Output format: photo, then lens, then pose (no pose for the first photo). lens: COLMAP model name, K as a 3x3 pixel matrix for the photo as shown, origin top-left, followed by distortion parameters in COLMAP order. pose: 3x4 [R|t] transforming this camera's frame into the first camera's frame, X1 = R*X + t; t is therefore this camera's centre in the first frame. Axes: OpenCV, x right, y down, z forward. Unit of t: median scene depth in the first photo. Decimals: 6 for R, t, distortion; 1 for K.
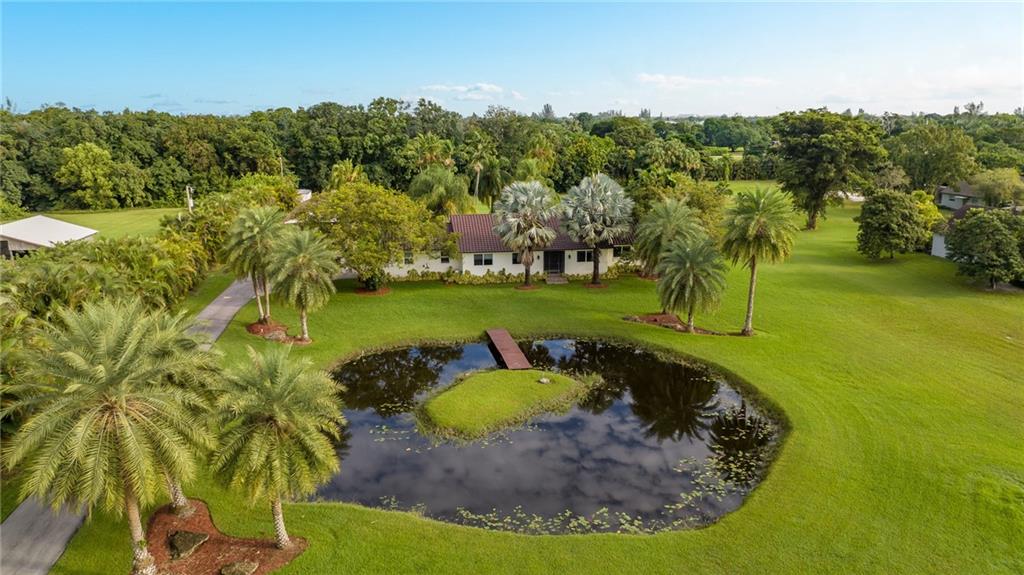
lens RADIAL K [[749.5, 0, 515.9], [0, 749.5, 287.6], [0, 0, 1]] dist [-0.011035, 0.003393]
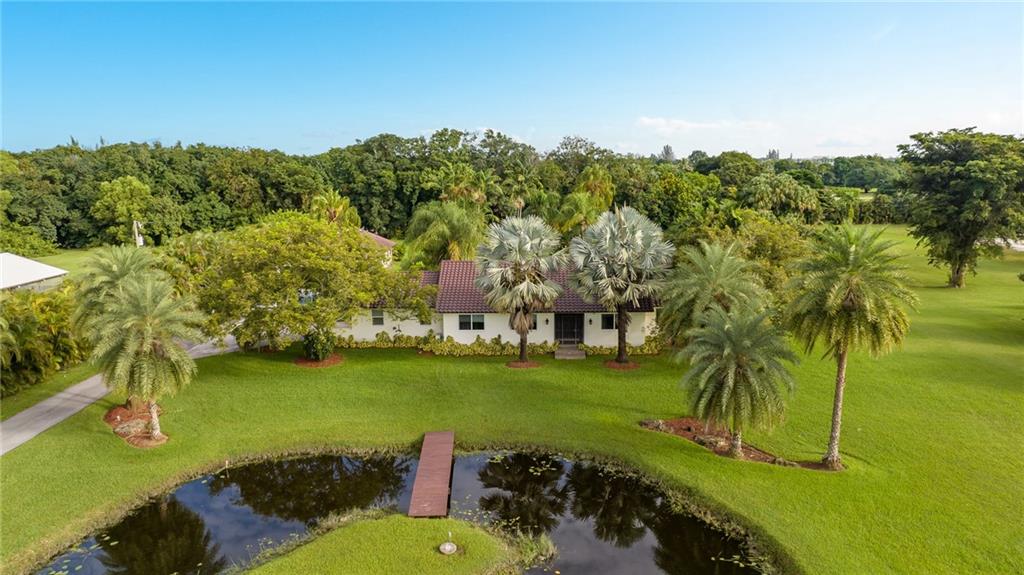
lens RADIAL K [[749.5, 0, 515.9], [0, 749.5, 287.6], [0, 0, 1]] dist [-0.011035, 0.003393]
pose [[0.986057, 0.023403, -0.164757, 0.078854], [-0.032786, 0.997977, -0.054464, -0.021338], [0.163149, 0.059106, 0.984829, 0.180532]]
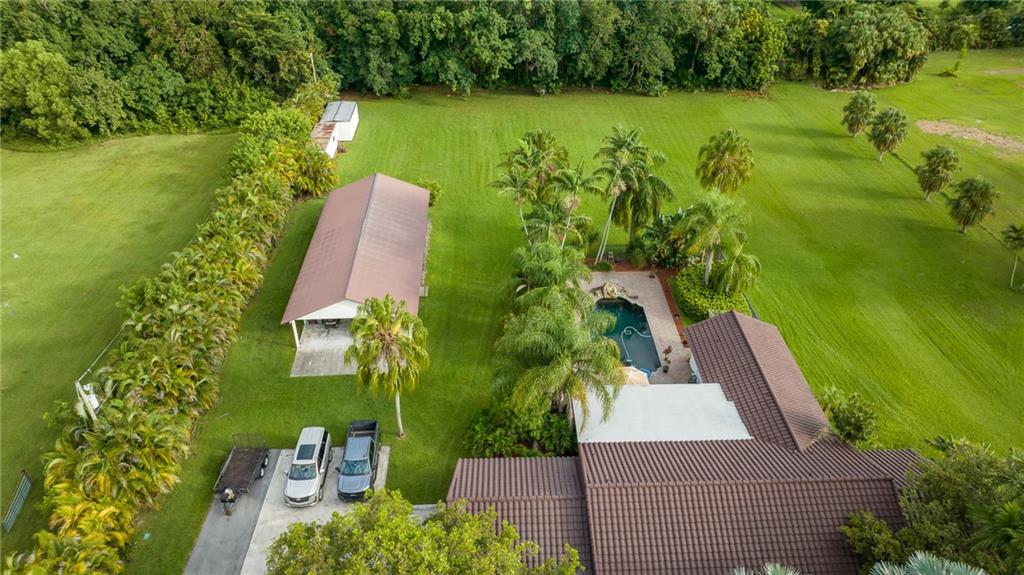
lens RADIAL K [[736.6, 0, 511.3], [0, 736.6, 270.5], [0, 0, 1]] dist [-0.037330, 0.066992]
pose [[0.993541, 0.067097, -0.091513, -0.070994], [-0.031803, 0.938784, 0.343035, -0.273630], [0.108928, -0.337909, 0.934854, 0.398586]]
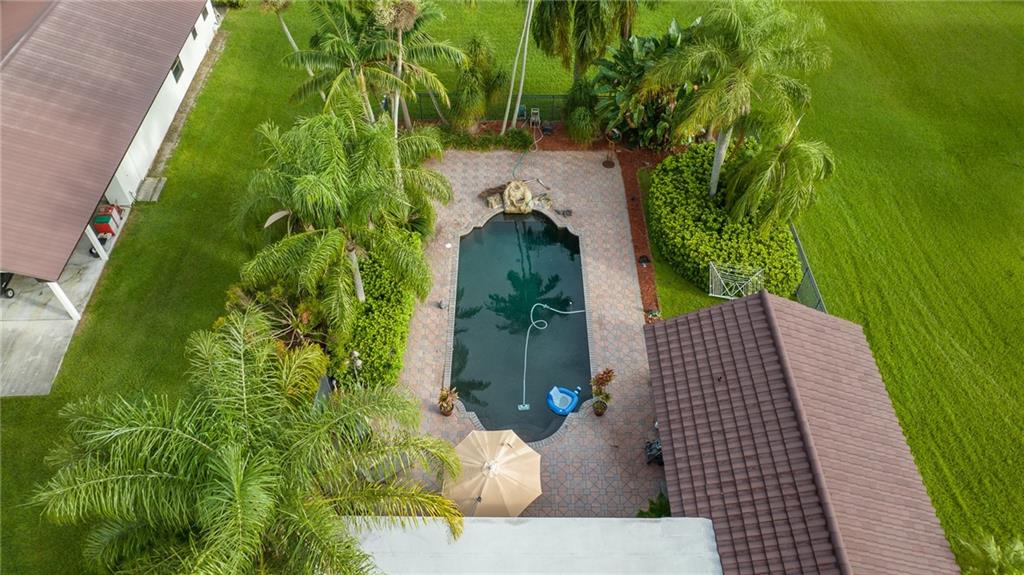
lens RADIAL K [[749.5, 0, 515.9], [0, 749.5, 287.6], [0, 0, 1]] dist [-0.011035, 0.003393]
pose [[0.991359, 0.109902, -0.071611, -0.023137], [-0.046955, 0.807069, 0.588587, -0.208787], [0.122482, -0.580139, 0.805256, 0.676674]]
